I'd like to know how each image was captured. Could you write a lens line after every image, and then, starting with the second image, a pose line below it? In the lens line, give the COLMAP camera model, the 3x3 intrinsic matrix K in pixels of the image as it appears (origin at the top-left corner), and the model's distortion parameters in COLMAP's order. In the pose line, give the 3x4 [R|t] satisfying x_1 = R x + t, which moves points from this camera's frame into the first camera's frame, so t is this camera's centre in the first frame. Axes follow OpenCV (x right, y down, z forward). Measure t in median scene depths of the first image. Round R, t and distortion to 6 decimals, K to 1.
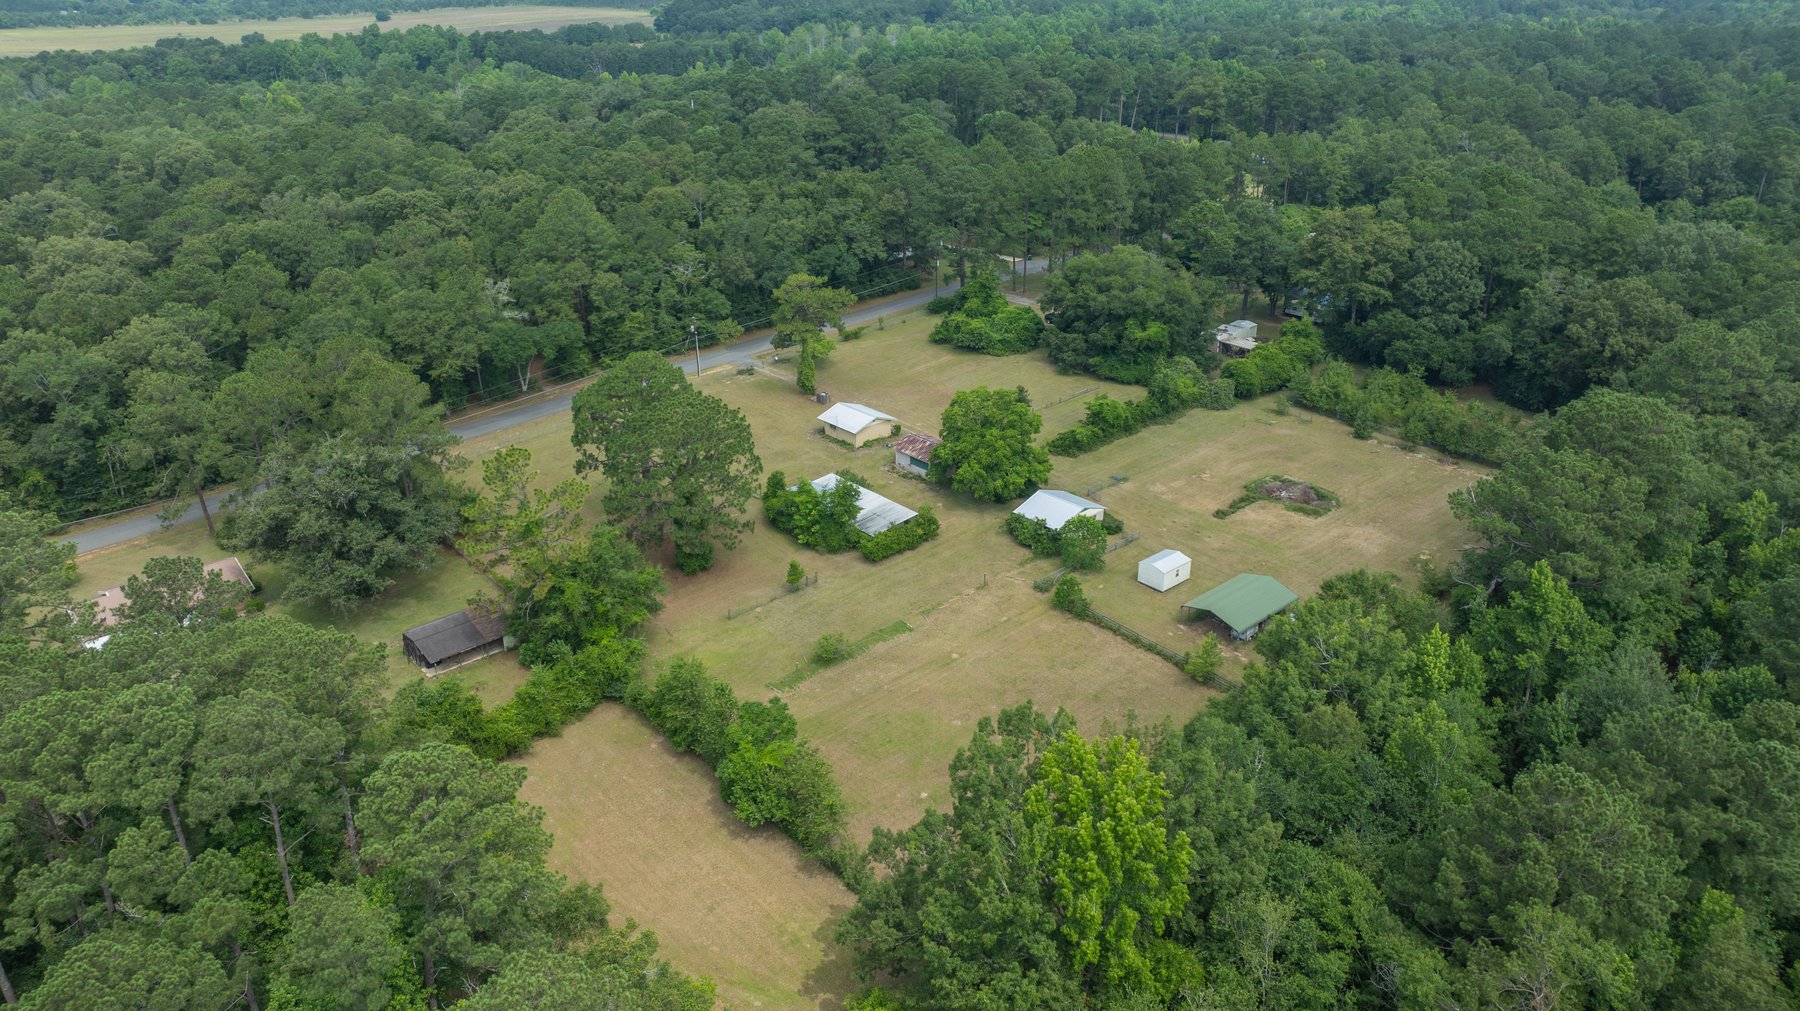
lens RADIAL K [[1281.2, 0, 897.4], [0, 1281.2, 507.1], [0, 0, 1]] dist [-0.037636, 0.034319]
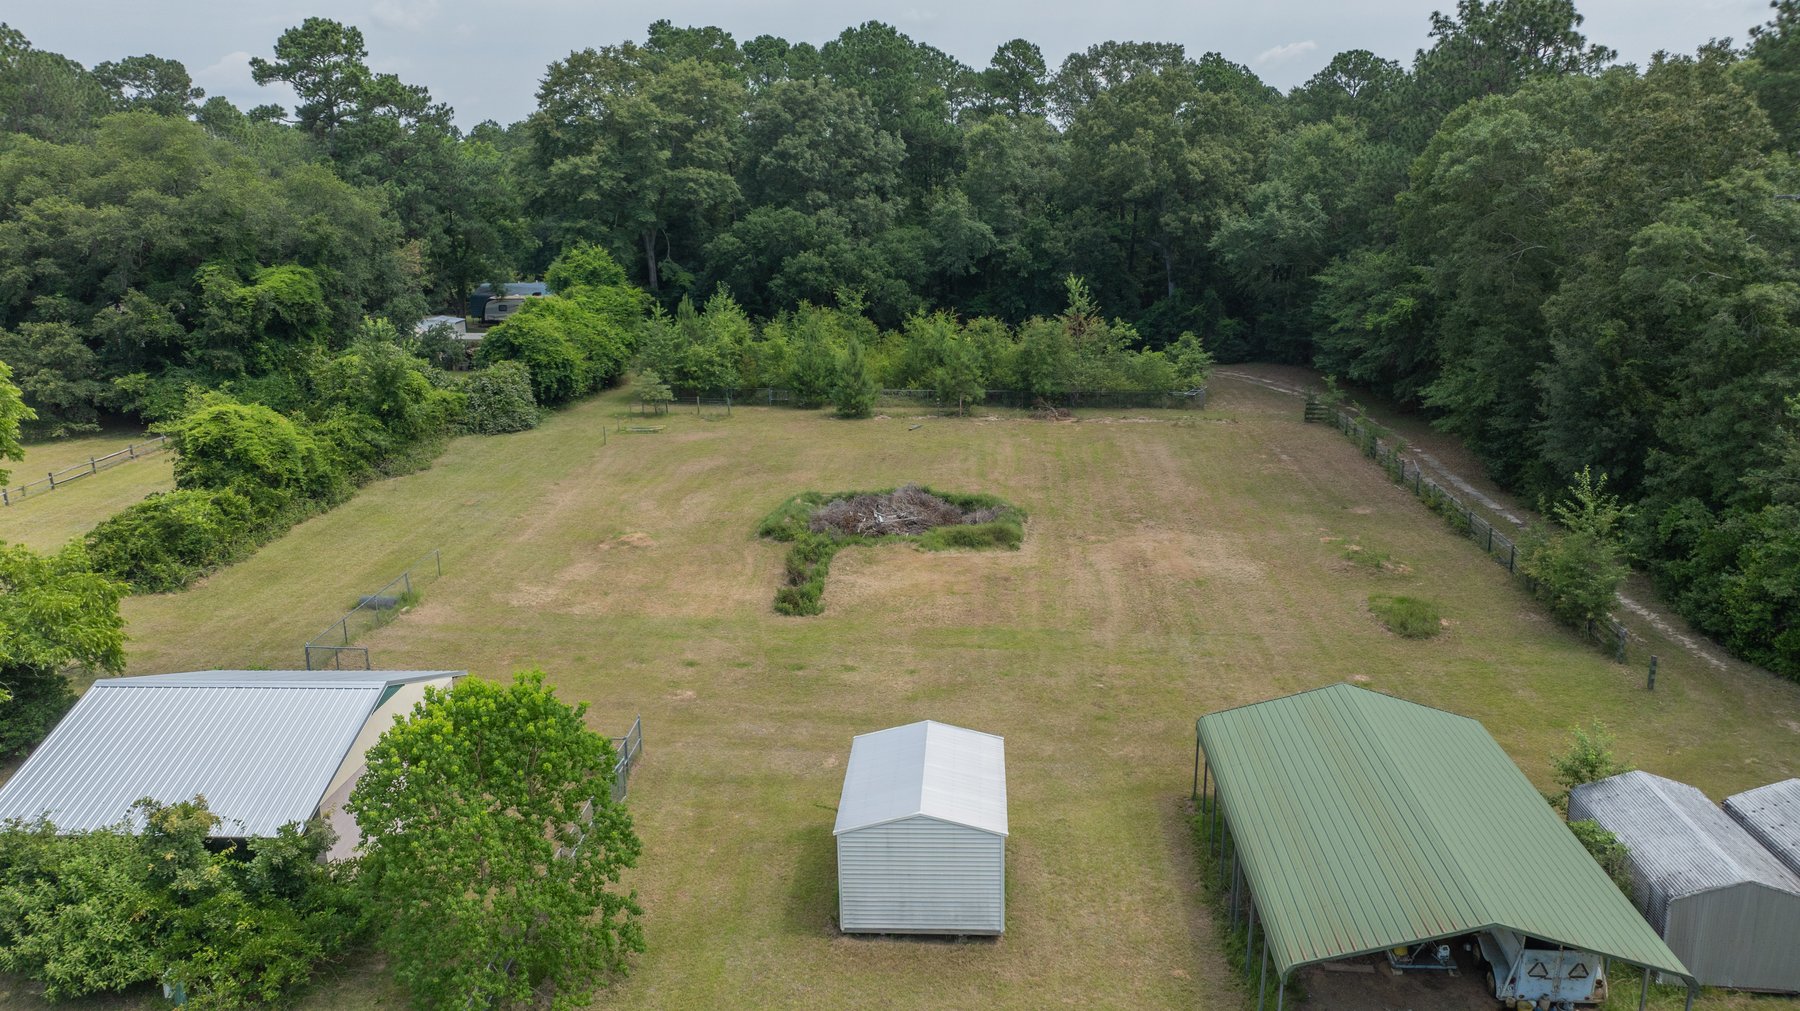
lens RADIAL K [[1281.2, 0, 883.8], [0, 1281.2, 511.9], [0, 0, 1]] dist [-0.037636, 0.034319]
pose [[0.710264, -0.183638, 0.679561, 0.058672], [0.310203, 0.948237, -0.067975, 0.010174], [-0.631902, 0.259082, 0.730463, 0.648384]]
